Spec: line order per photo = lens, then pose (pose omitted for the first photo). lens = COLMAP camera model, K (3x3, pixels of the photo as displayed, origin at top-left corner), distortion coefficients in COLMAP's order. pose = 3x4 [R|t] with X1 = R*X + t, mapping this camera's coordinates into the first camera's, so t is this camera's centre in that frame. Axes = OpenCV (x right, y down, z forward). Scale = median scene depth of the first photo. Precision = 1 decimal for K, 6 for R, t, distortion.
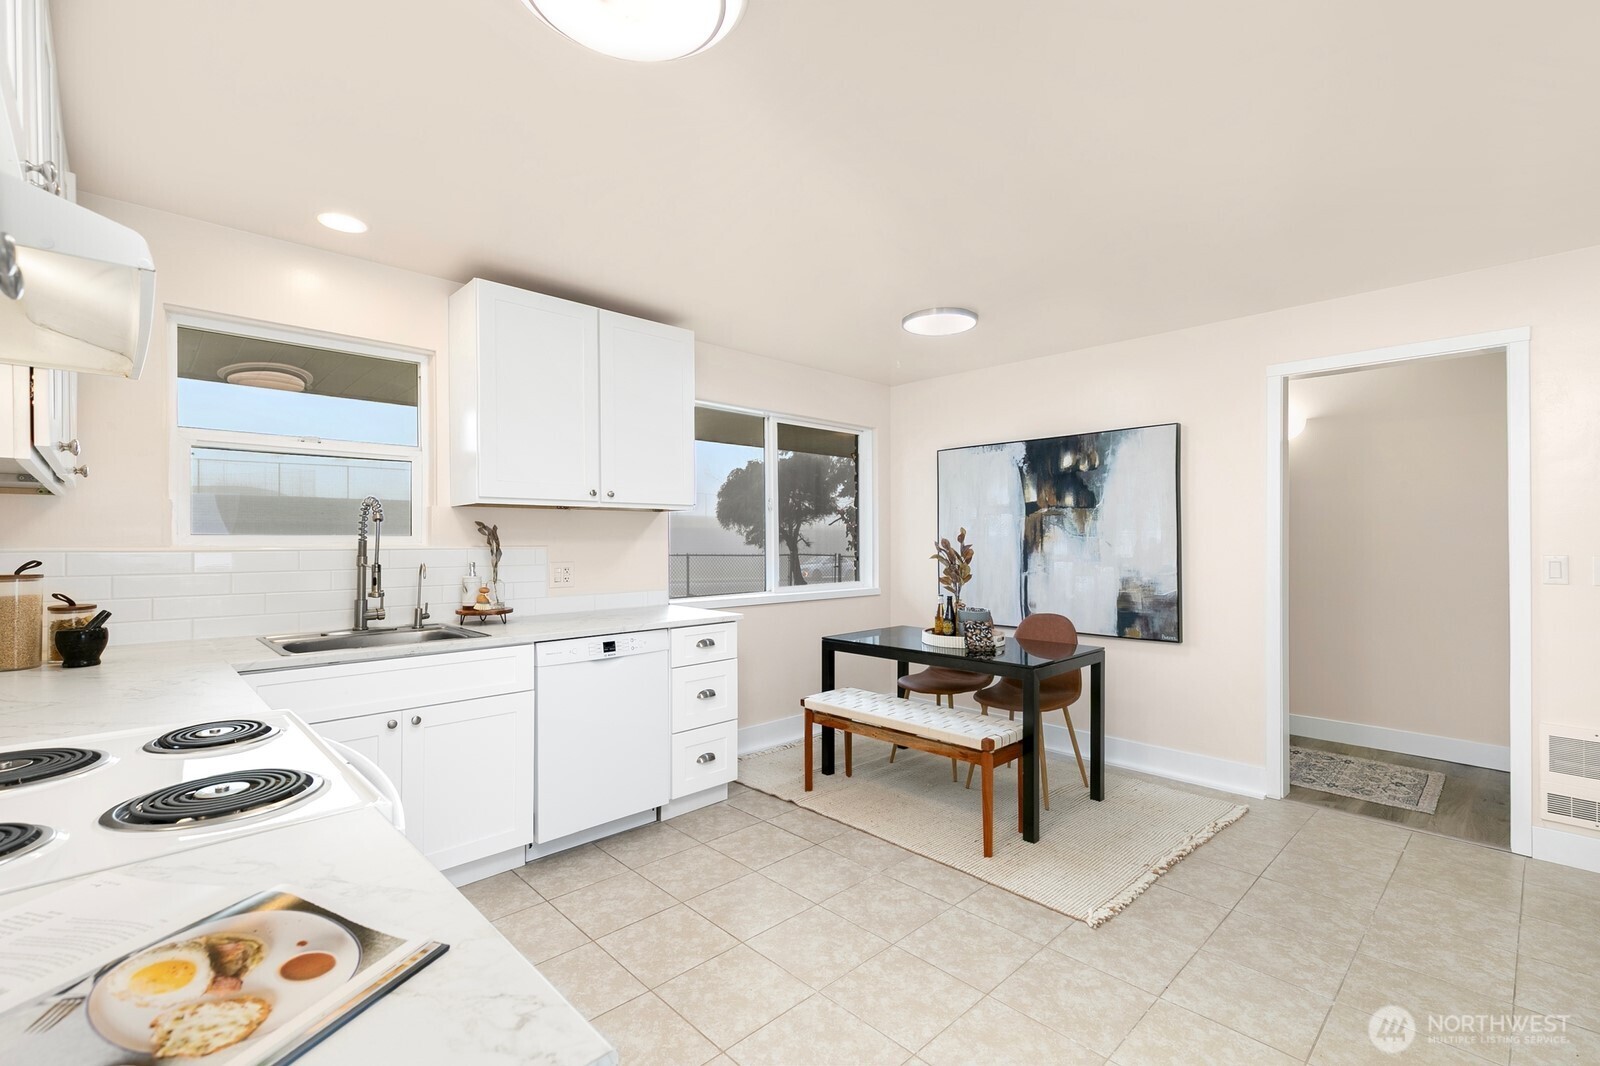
lens RADIAL K [[707.2, 0, 800.0], [0, 707.2, 533.0], [0, 0, 1]] dist [0.019767, -0.000372]
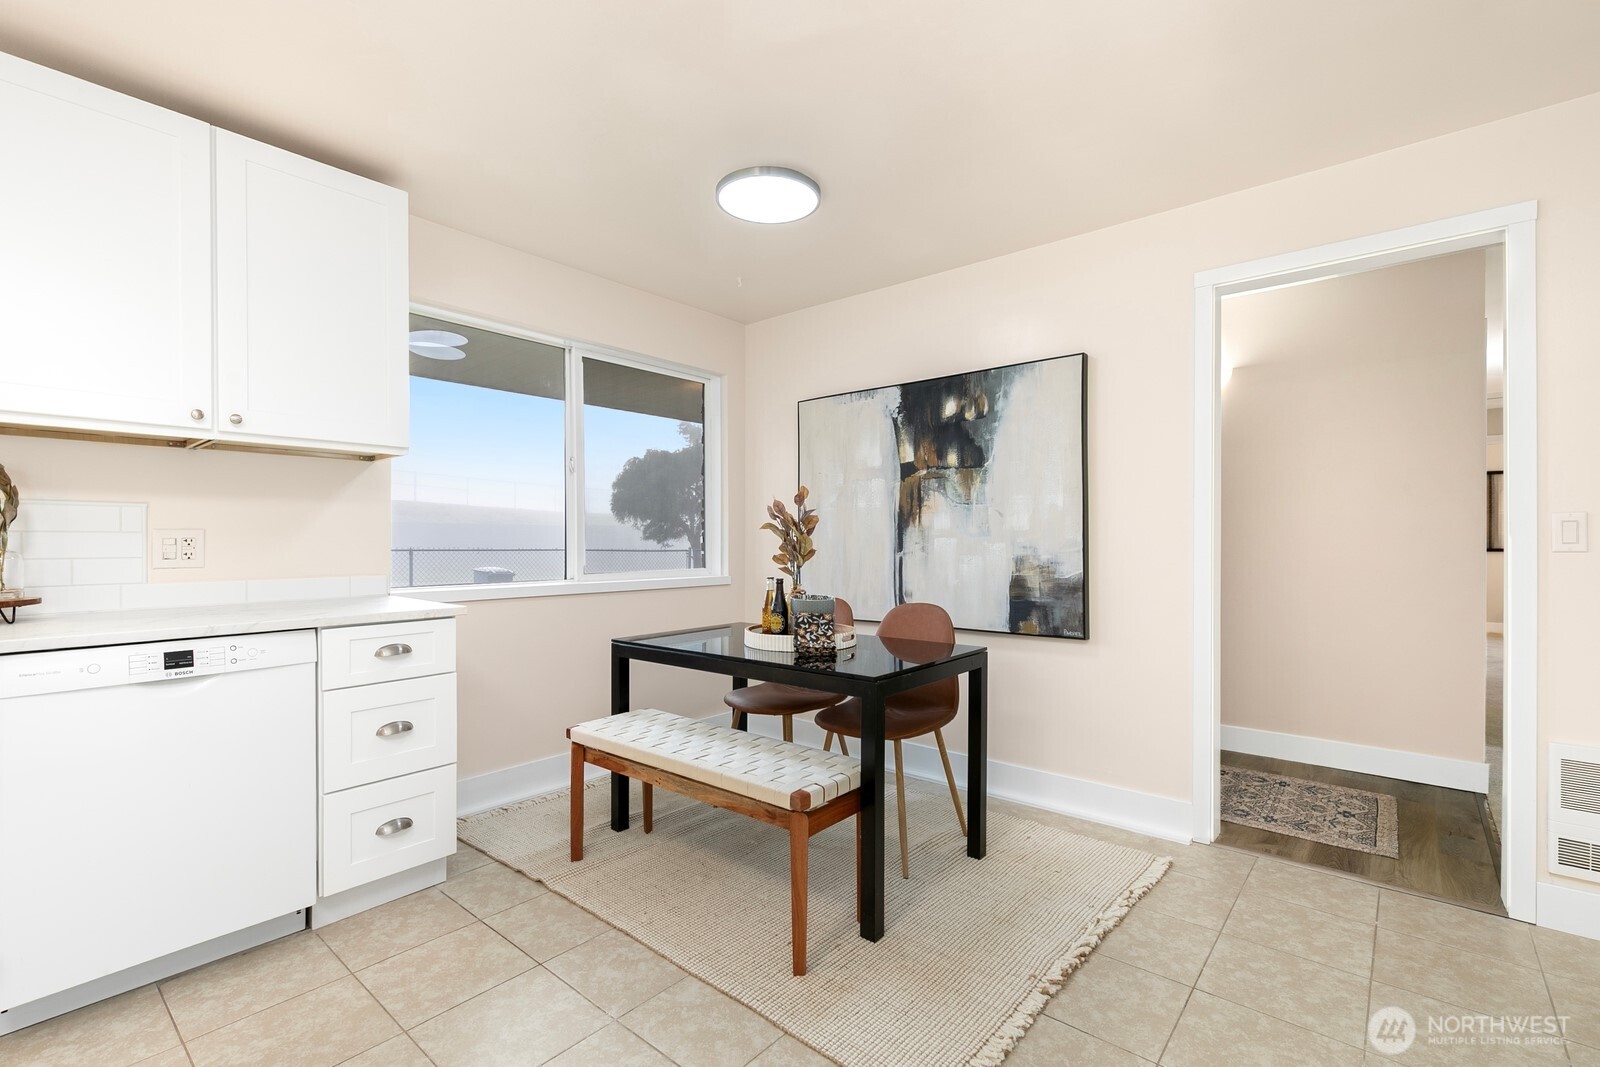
lens RADIAL K [[713.9, 0, 800.0], [0, 713.9, 533.5], [0, 0, 1]] dist [0.013501, -0.000074]
pose [[0.994868, 0.002022, 0.101164, 0.157889], [-0.001890, 0.999997, -0.001407, 0.044081], [-0.101167, 0.001209, 0.994869, 0.279325]]
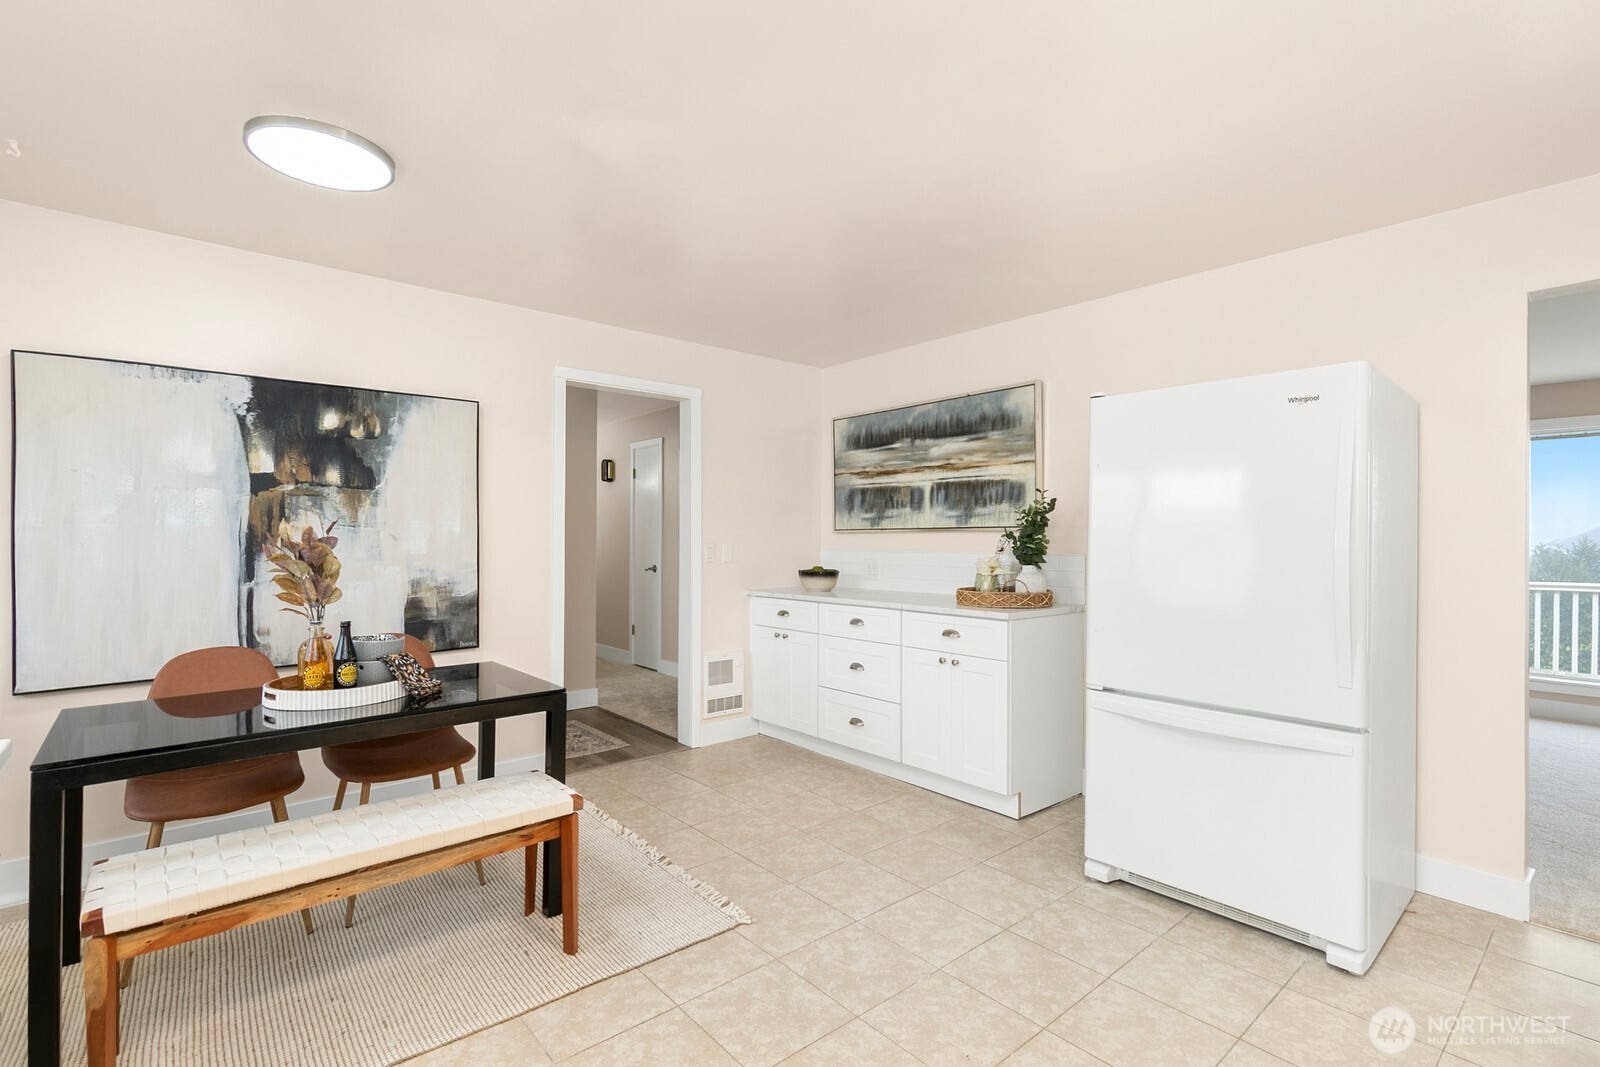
lens RADIAL K [[736.7, 0, 800.3], [0, 736.7, 538.1], [0, 0, 1]] dist [0.013849, -0.000047]
pose [[0.061311, 0.001047, 0.998118, -0.393015], [-0.006615, 0.999978, -0.000642, 0.015623], [-0.998097, -0.006563, 0.061316, 0.571904]]
